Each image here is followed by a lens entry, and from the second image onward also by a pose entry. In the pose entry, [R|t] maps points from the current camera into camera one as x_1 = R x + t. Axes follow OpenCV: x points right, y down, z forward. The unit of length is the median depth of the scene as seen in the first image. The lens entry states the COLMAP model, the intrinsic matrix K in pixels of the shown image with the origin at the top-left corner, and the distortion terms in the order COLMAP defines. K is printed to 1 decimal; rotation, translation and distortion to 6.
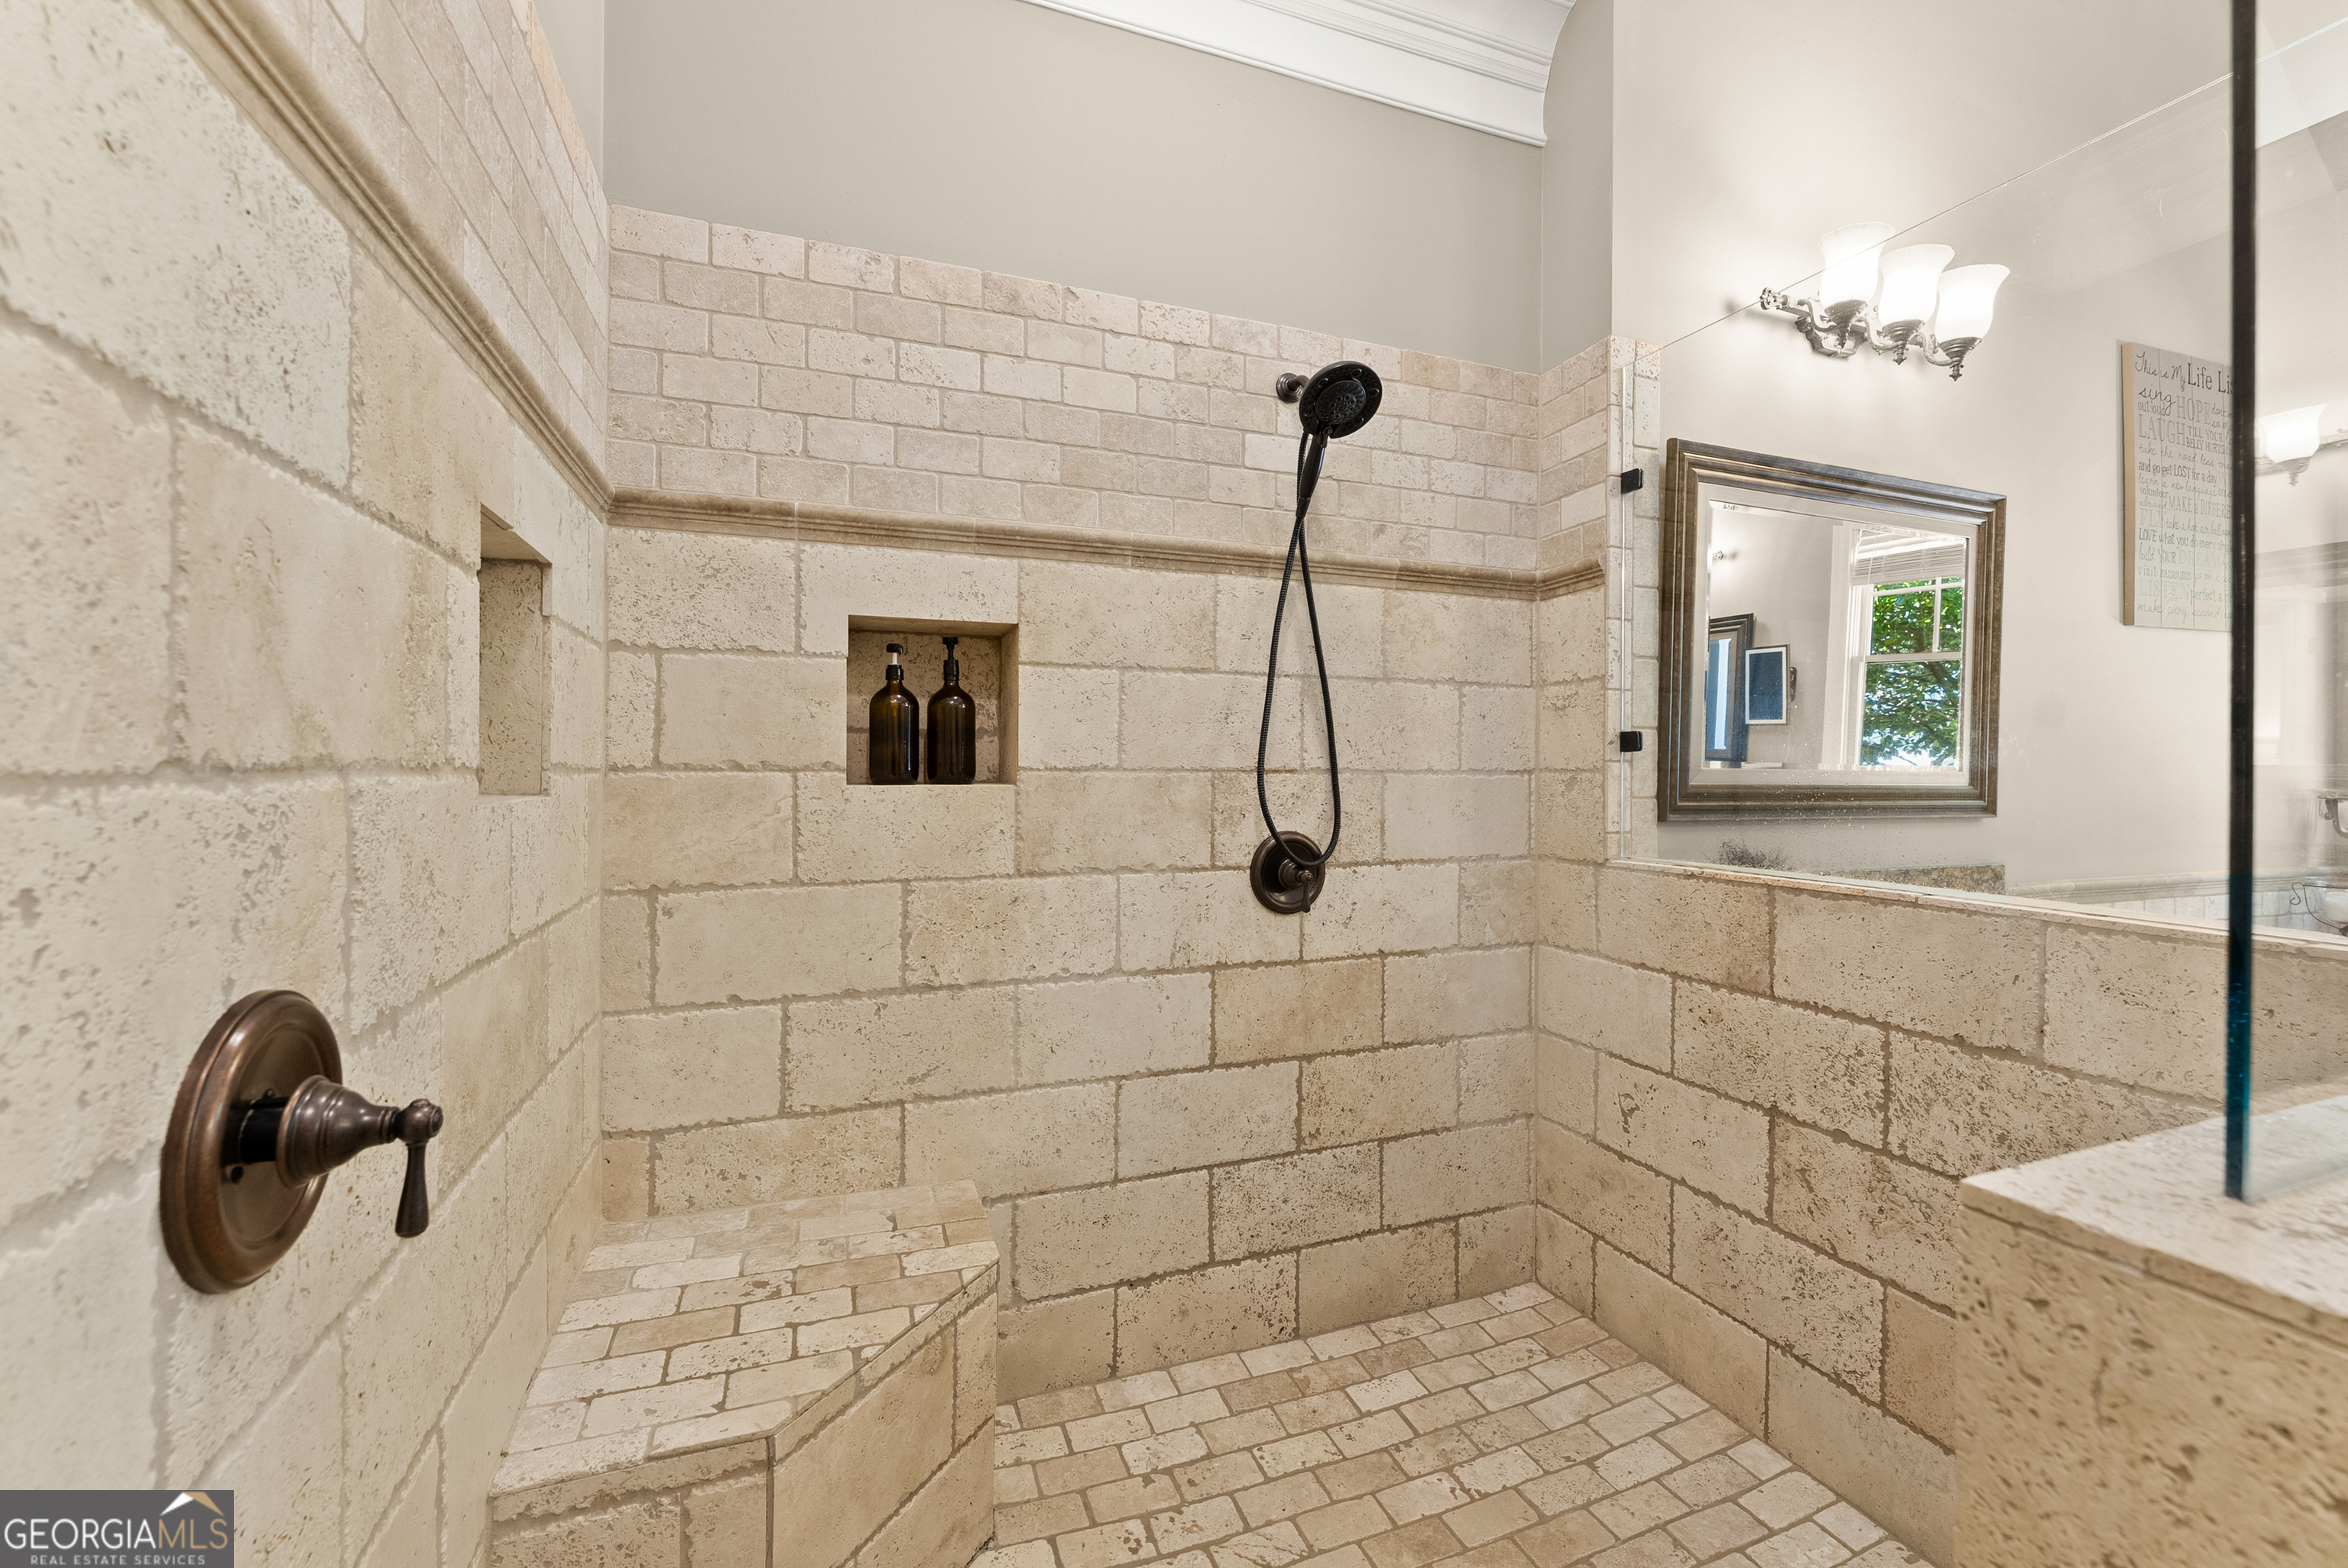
lens RADIAL K [[947.3, 0, 1180.4], [0, 947.3, 763.1], [0, 0, 1]] dist [0.000804, -0.001301]
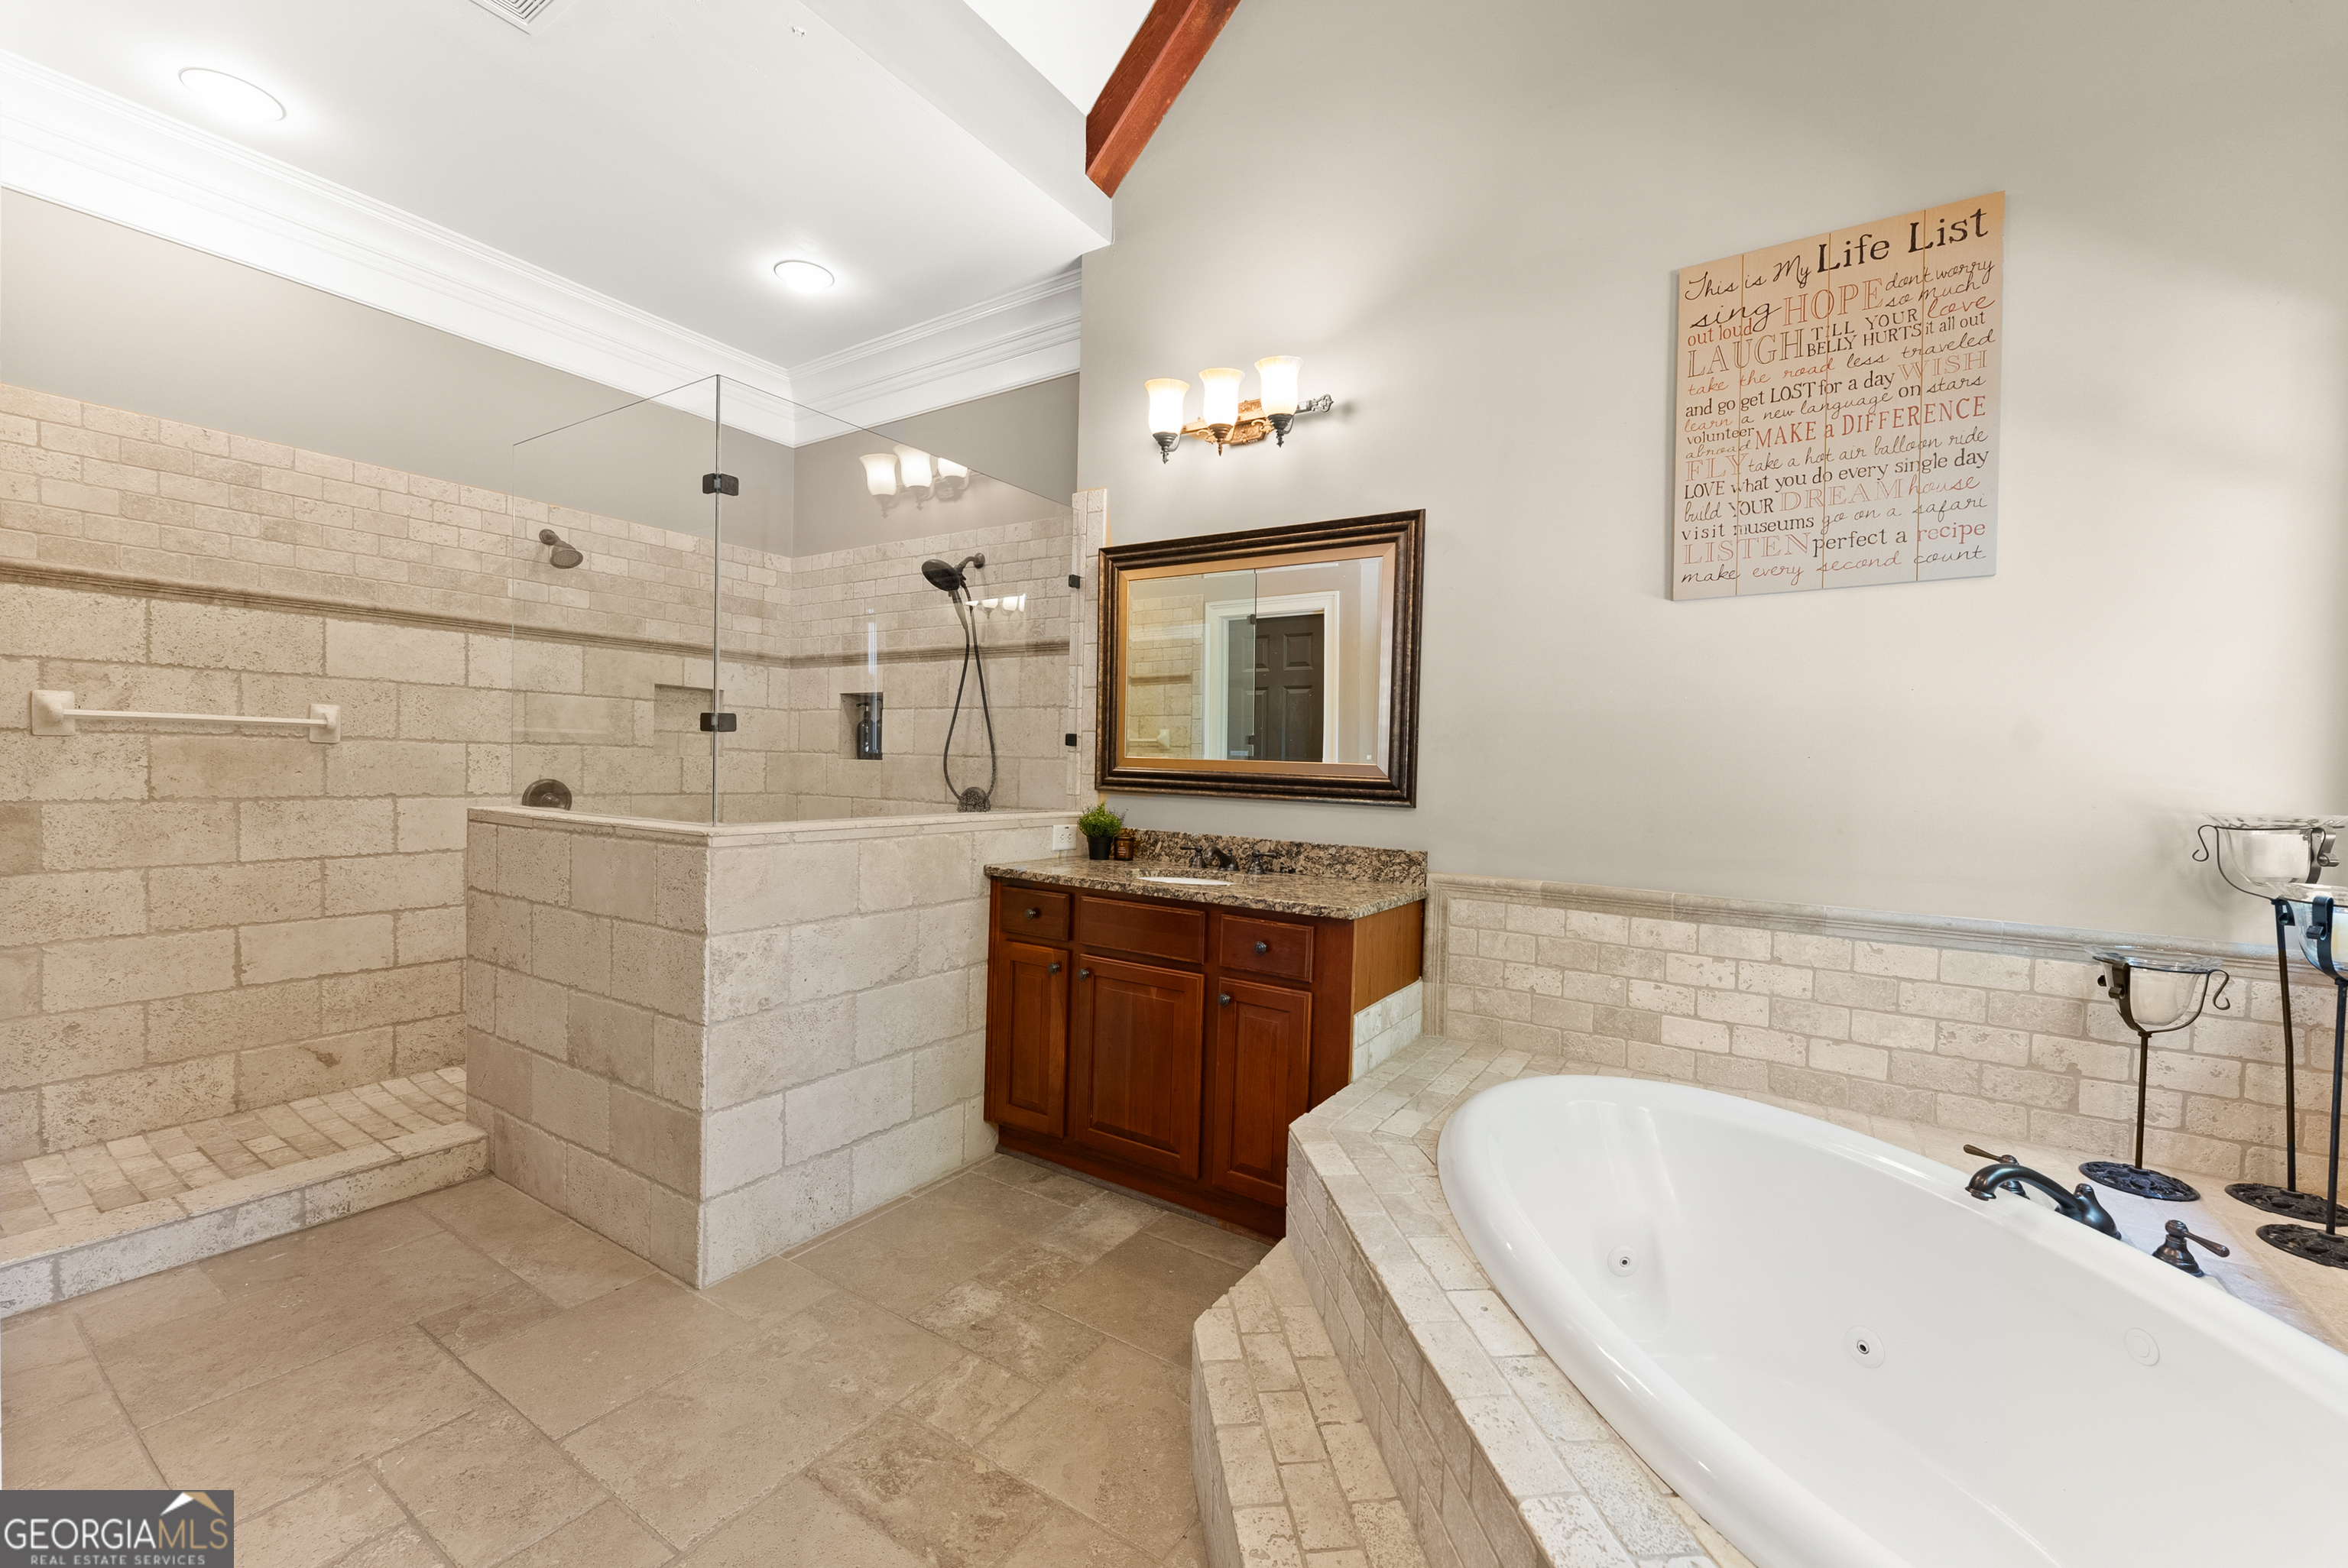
lens RADIAL K [[947.3, 0, 1170.1], [0, 947.3, 788.5], [0, 0, 1]] dist [0.000804, -0.001301]
pose [[0.590740, 0.029426, -0.806325, 1.850305], [-0.026616, 0.999502, 0.016975, 0.029307], [0.806423, 0.011434, 0.591229, 0.158812]]
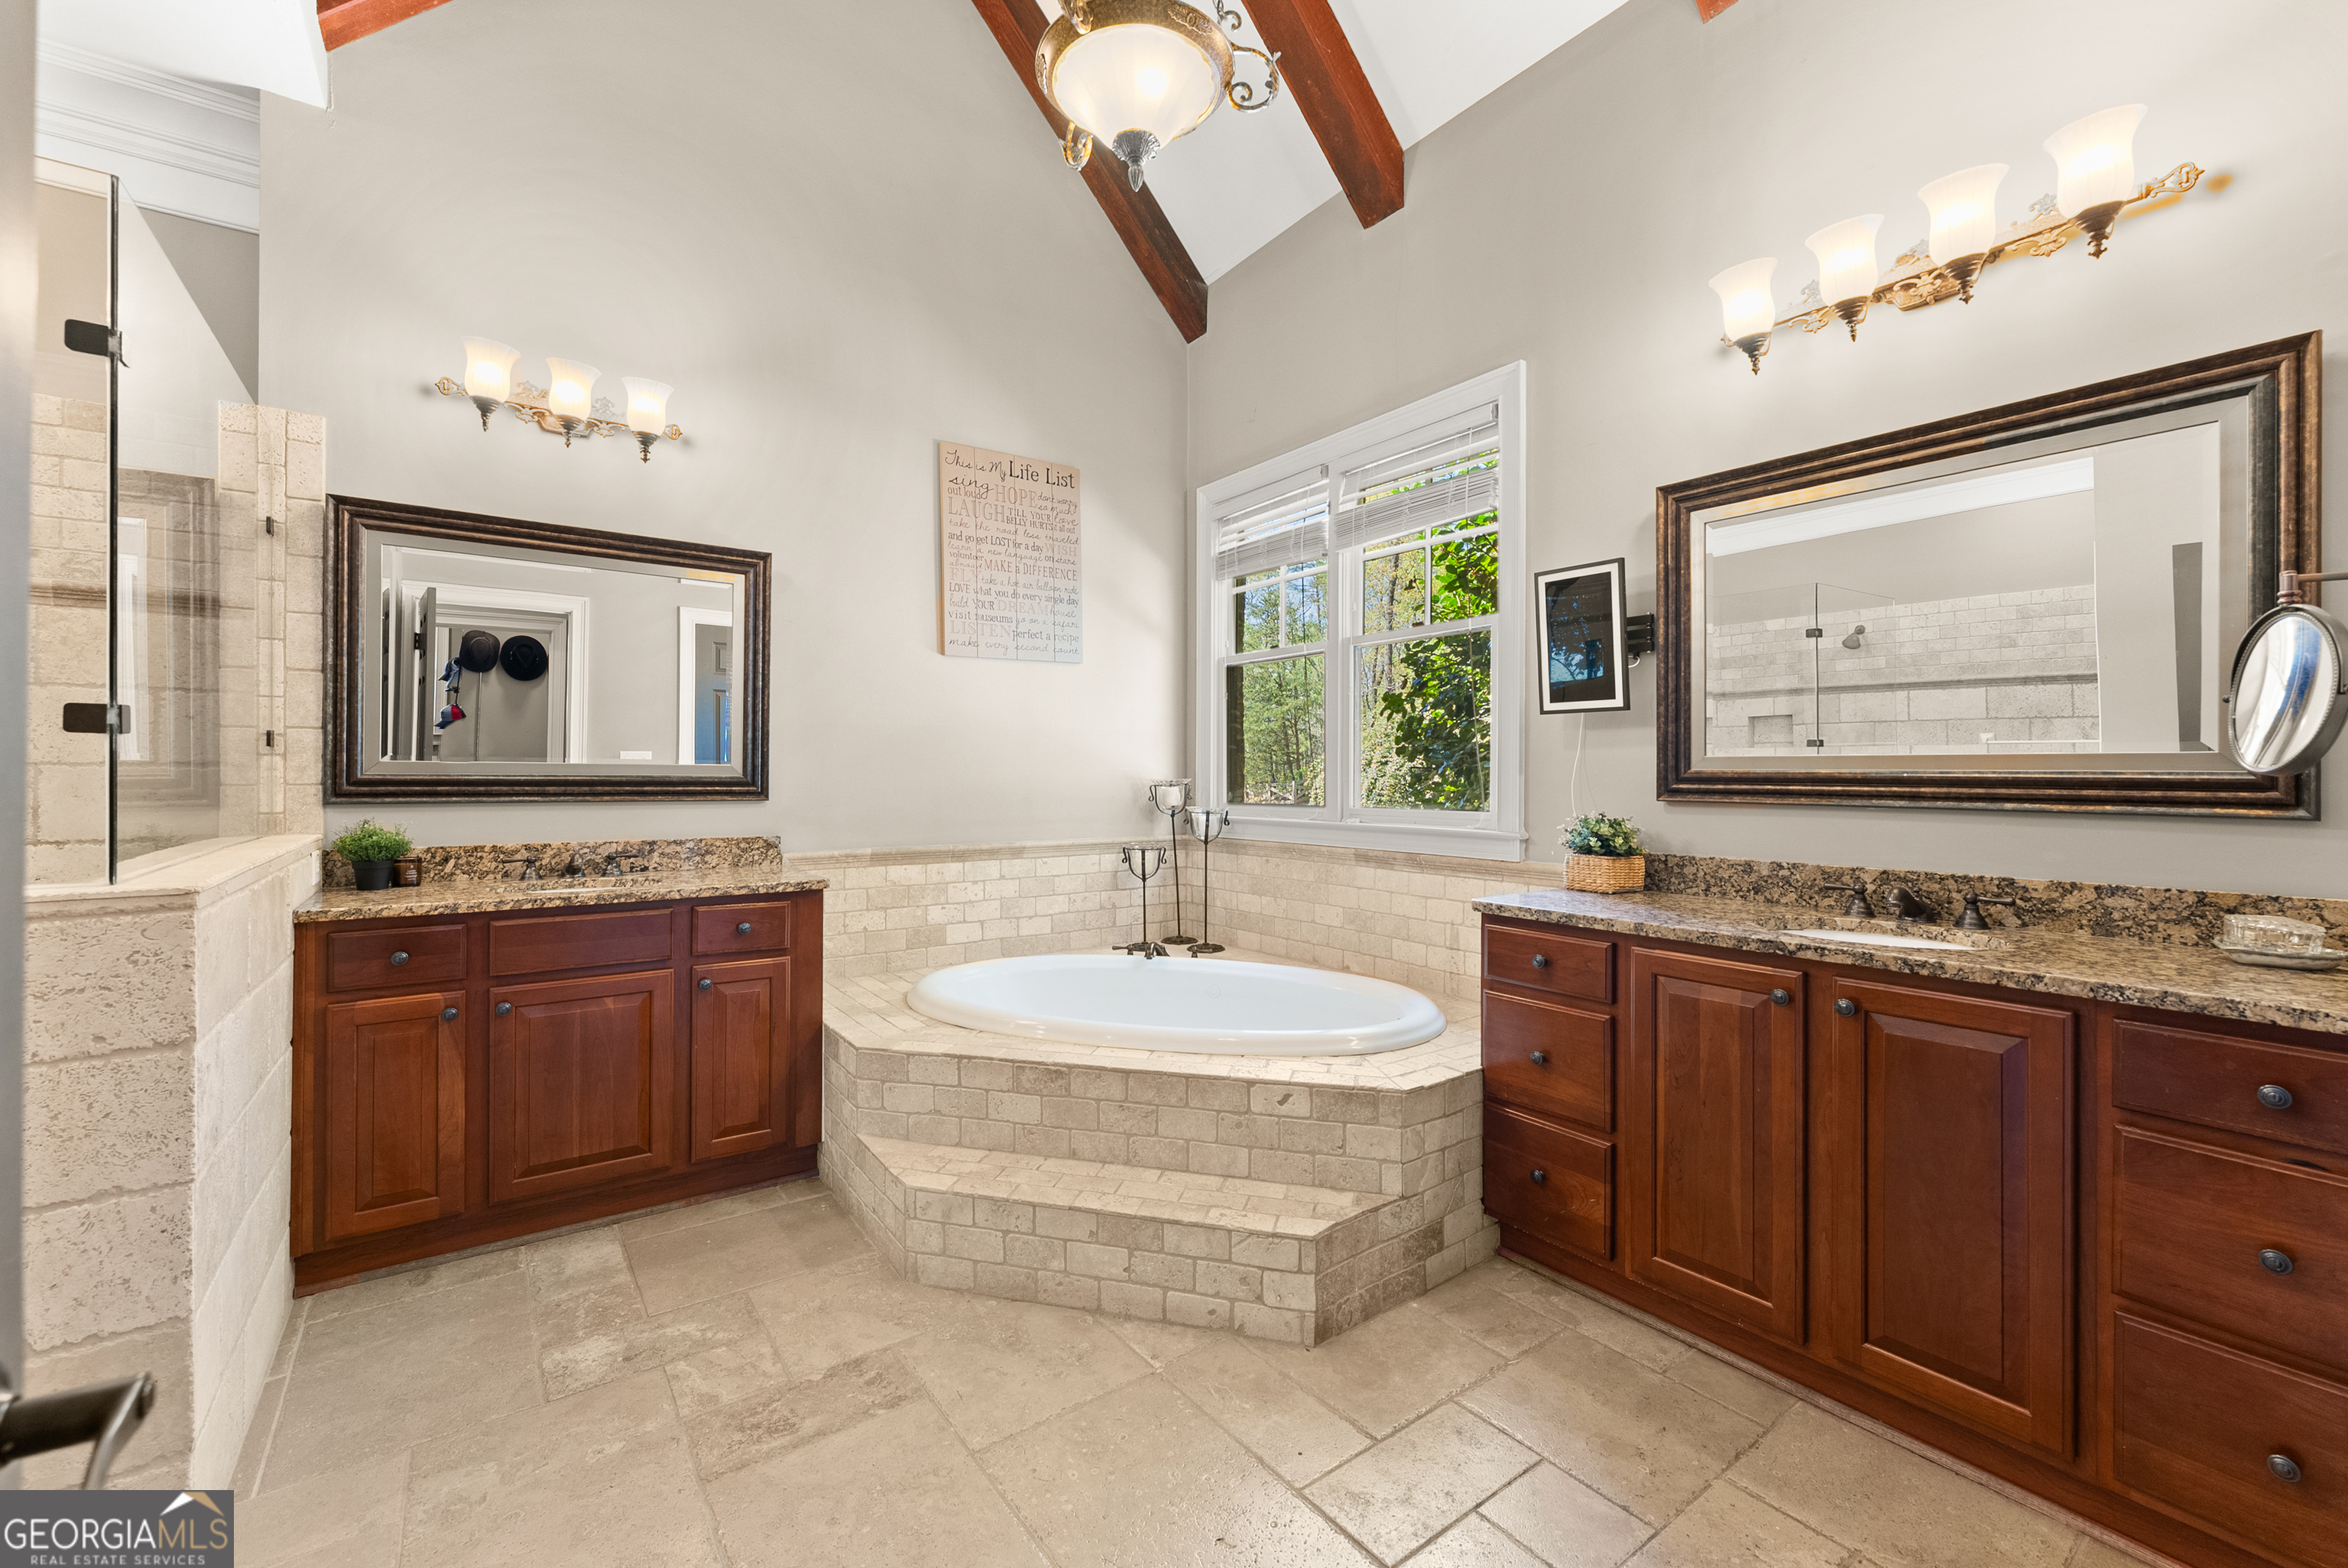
lens RADIAL K [[947.3, 0, 1171.4], [0, 947.3, 769.5], [0, 0, 1]] dist [0.000804, -0.001301]
pose [[0.964422, -0.004454, 0.264331, 1.238352], [0.006107, 0.999967, -0.005433, 0.030501], [-0.264298, 0.006854, 0.964417, -0.467568]]
